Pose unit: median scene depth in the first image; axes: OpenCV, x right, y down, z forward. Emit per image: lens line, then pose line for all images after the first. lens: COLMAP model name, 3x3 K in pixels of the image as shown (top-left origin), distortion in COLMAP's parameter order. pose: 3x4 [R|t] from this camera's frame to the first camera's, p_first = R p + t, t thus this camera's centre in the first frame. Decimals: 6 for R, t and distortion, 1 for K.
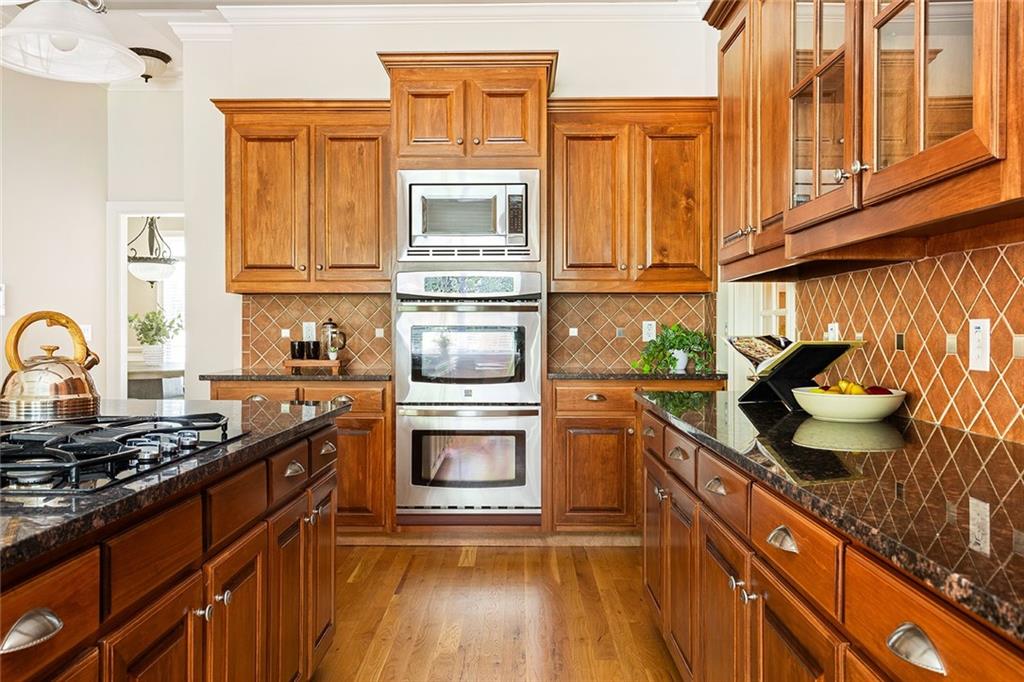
lens RADIAL K [[820.1, 0, 512.0], [0, 820.1, 341.0], [0, 0, 1]] dist [0.005878, 0.001888]
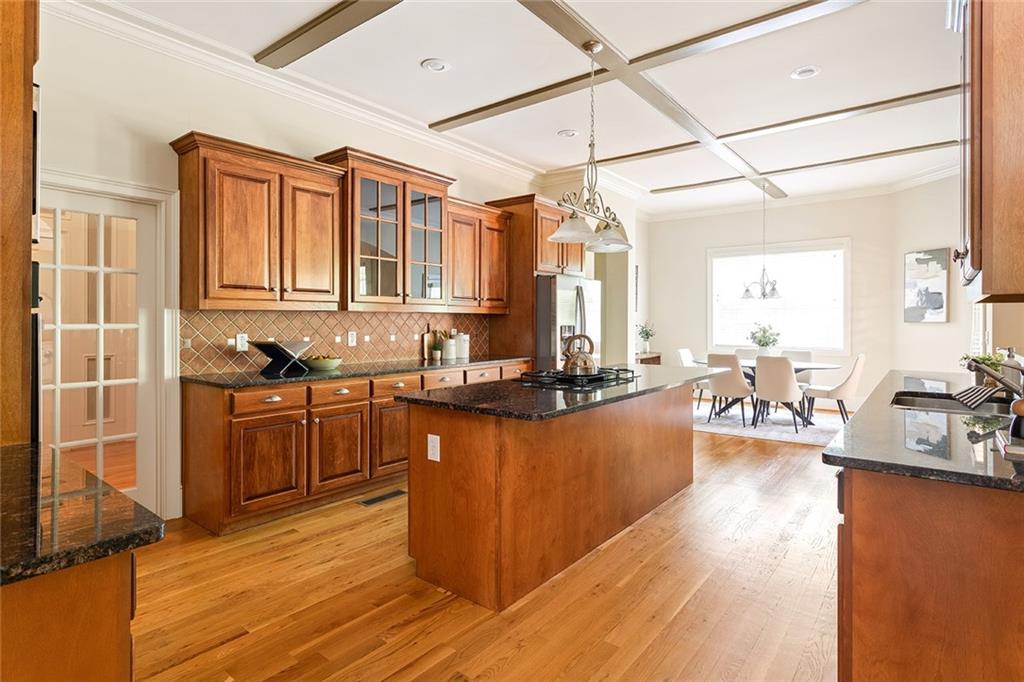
lens RADIAL K [[527.9, 0, 511.3], [0, 527.9, 321.7], [0, 0, 1]] dist [-0.000820, -0.000047]
pose [[-0.786535, -0.002069, 0.617543, -0.587662], [0.006884, 0.999903, 0.012117, -0.039923], [-0.617508, 0.013782, -0.786444, 1.006944]]
